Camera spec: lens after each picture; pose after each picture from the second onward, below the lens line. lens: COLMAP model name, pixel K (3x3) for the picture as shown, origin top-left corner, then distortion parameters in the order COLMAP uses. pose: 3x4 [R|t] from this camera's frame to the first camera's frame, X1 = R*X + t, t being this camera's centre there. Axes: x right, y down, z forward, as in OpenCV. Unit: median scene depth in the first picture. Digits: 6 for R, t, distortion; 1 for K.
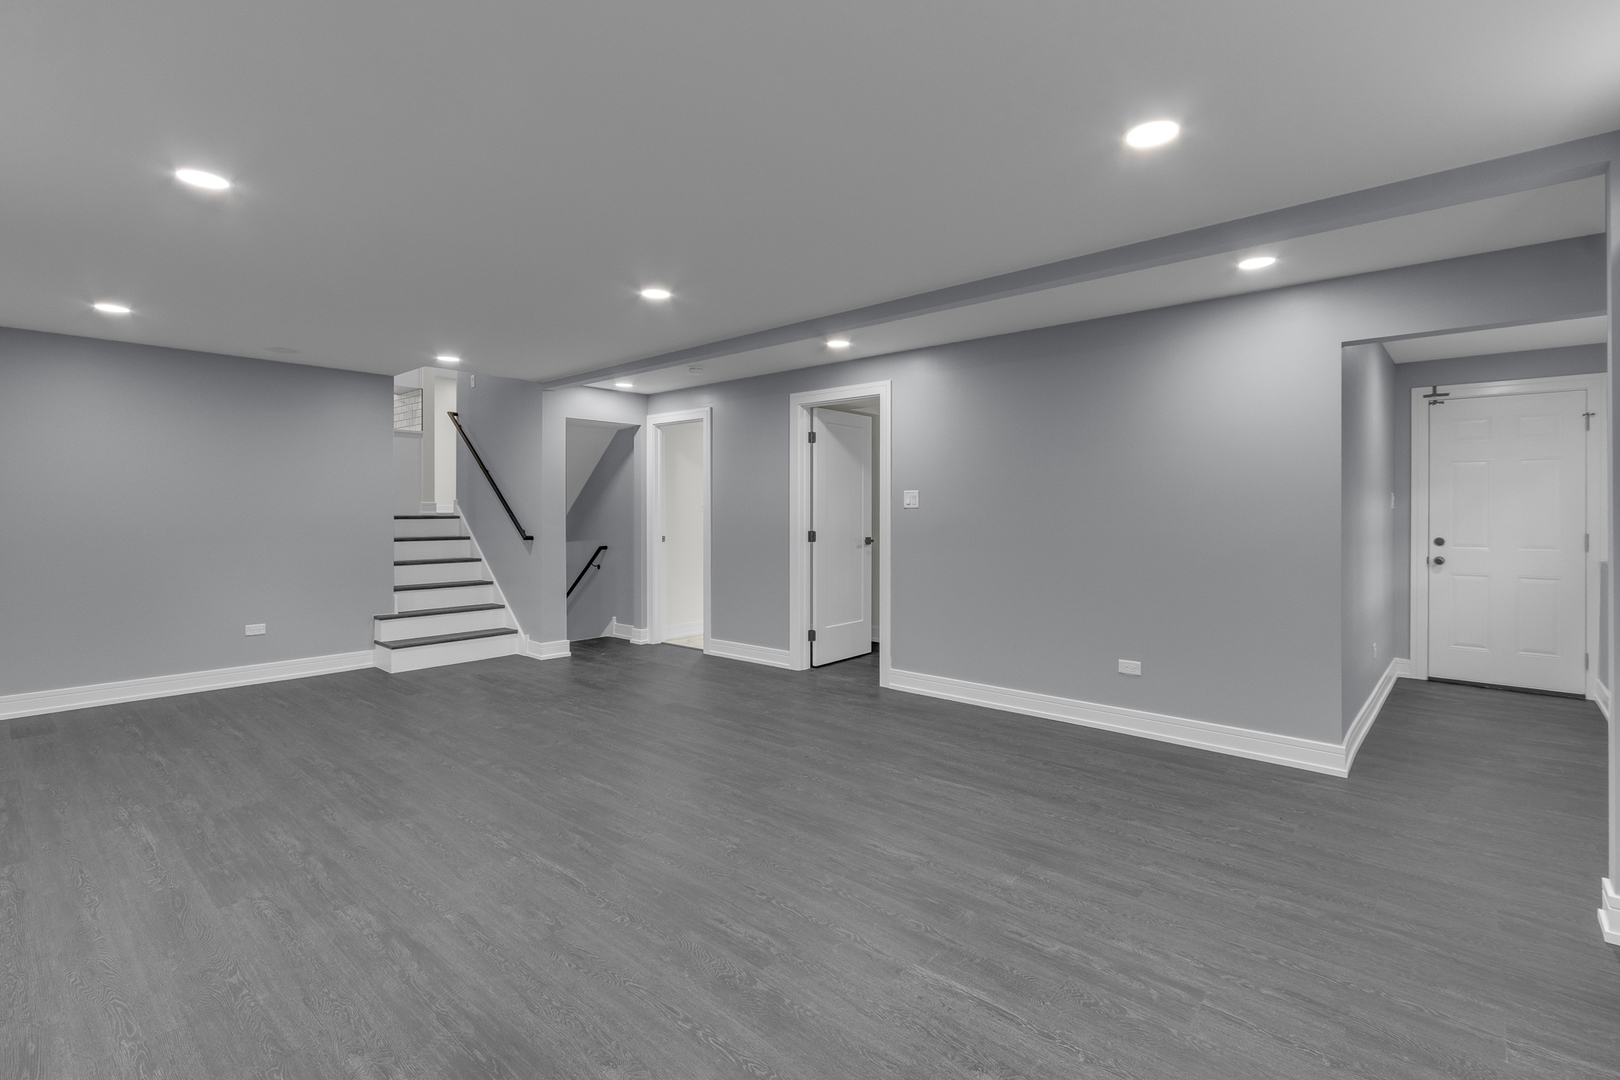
lens RADIAL K [[755.5, 0, 821.6], [0, 755.5, 505.9], [0, 0, 1]] dist [0.000821, -0.000916]
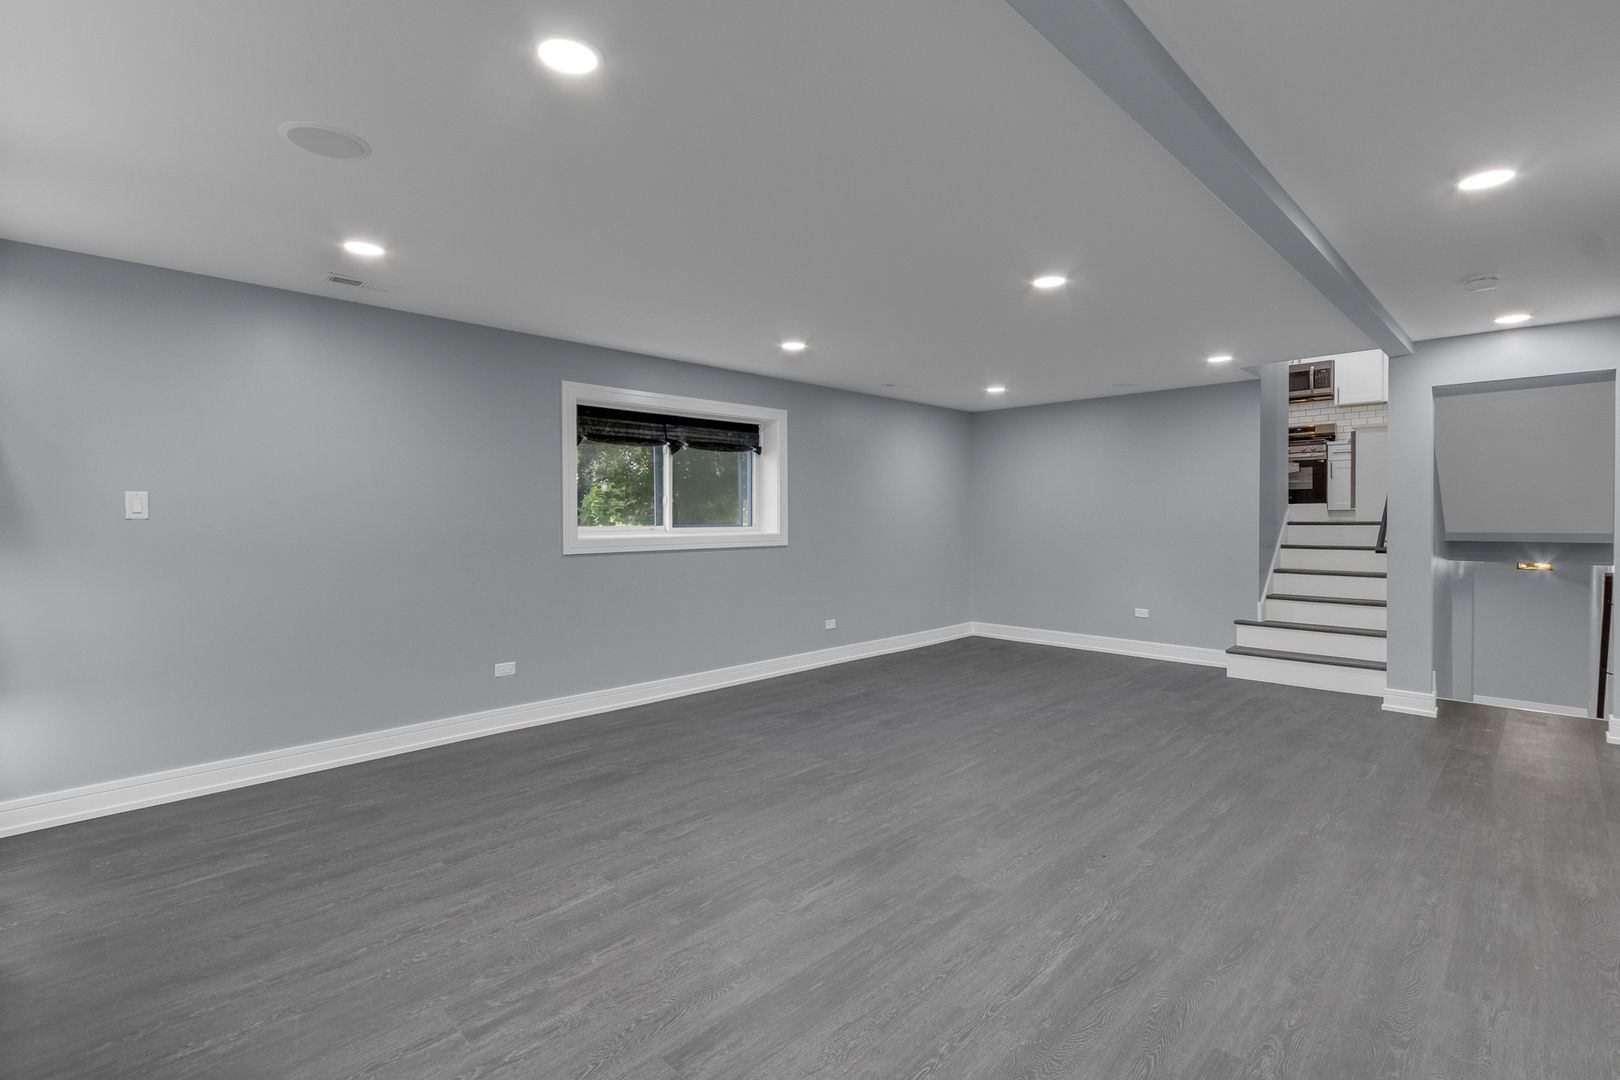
lens RADIAL K [[754.6, 0, 802.9], [0, 754.6, 529.7], [0, 0, 1]] dist [0.000437, -0.000754]
pose [[-0.079361, 0.018376, -0.996677, 1.013132], [0.006286, 0.999819, 0.017933, 0.006308], [0.996826, -0.004842, -0.079462, 1.088178]]
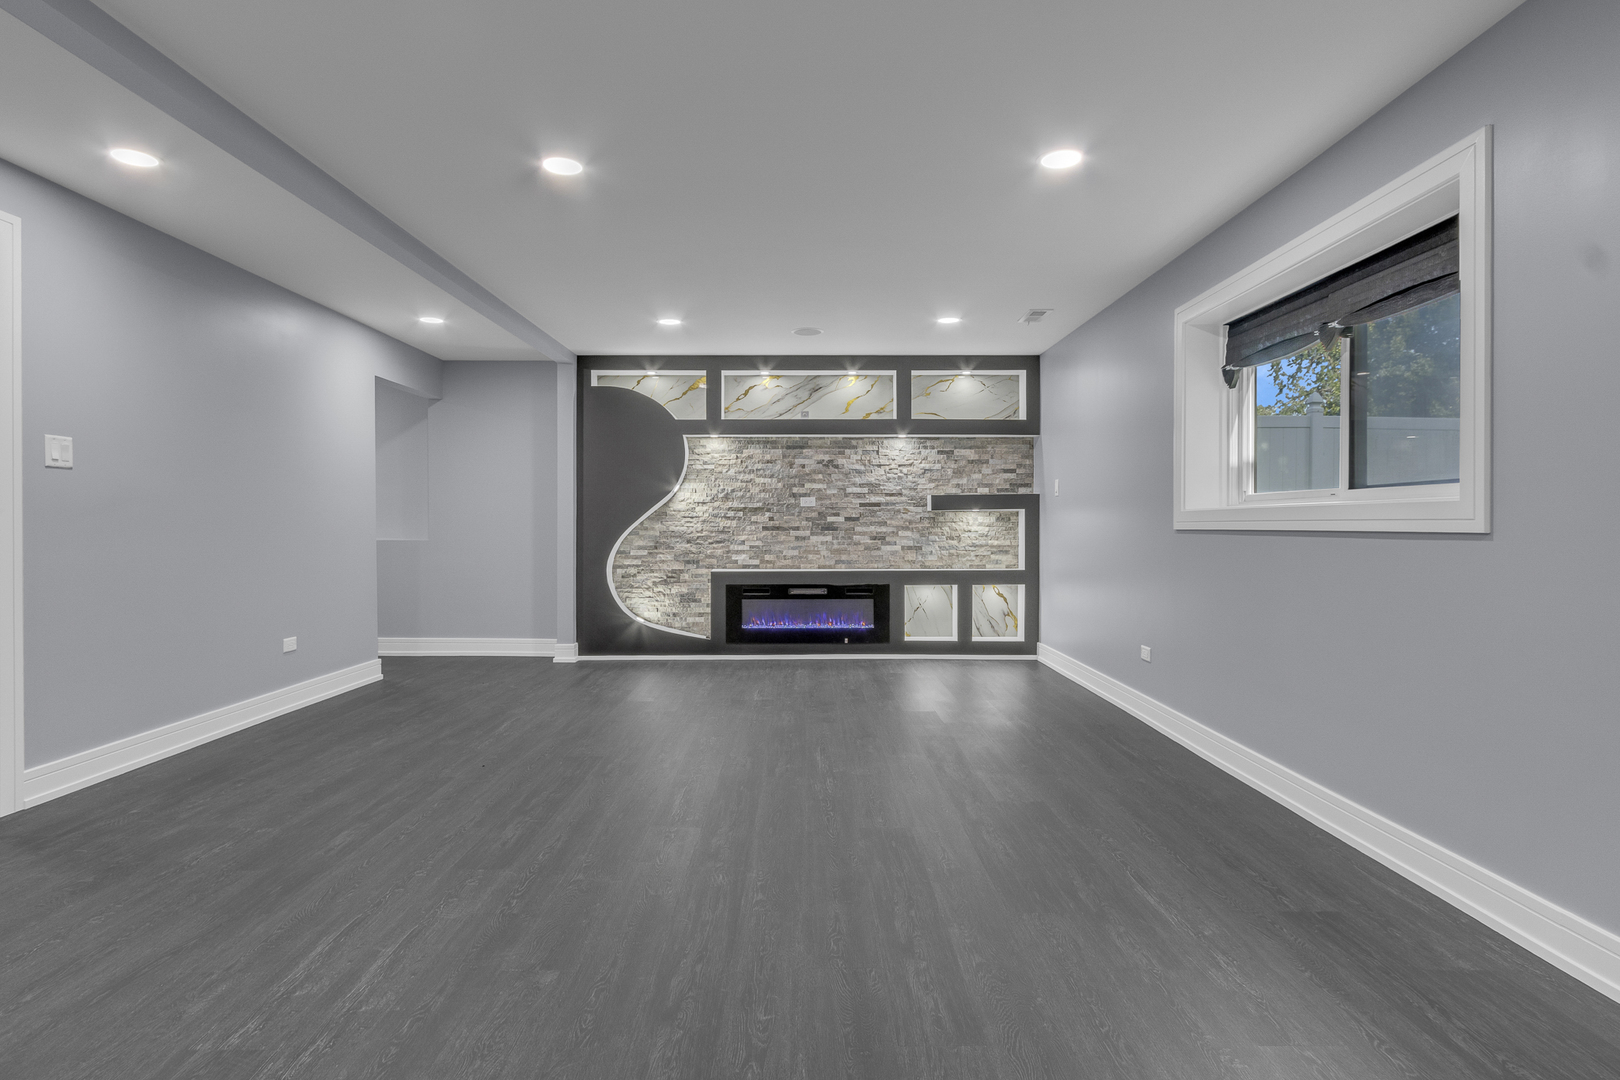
lens RADIAL K [[829.0, 0, 808.6], [0, 829.0, 525.7], [0, 0, 1]] dist [-0.001305, -0.000397]
pose [[-0.658791, -0.004208, 0.752314, -1.353472], [-0.002372, 0.999991, 0.003516, 0.081215], [-0.752322, 0.000532, -0.658795, 1.888315]]
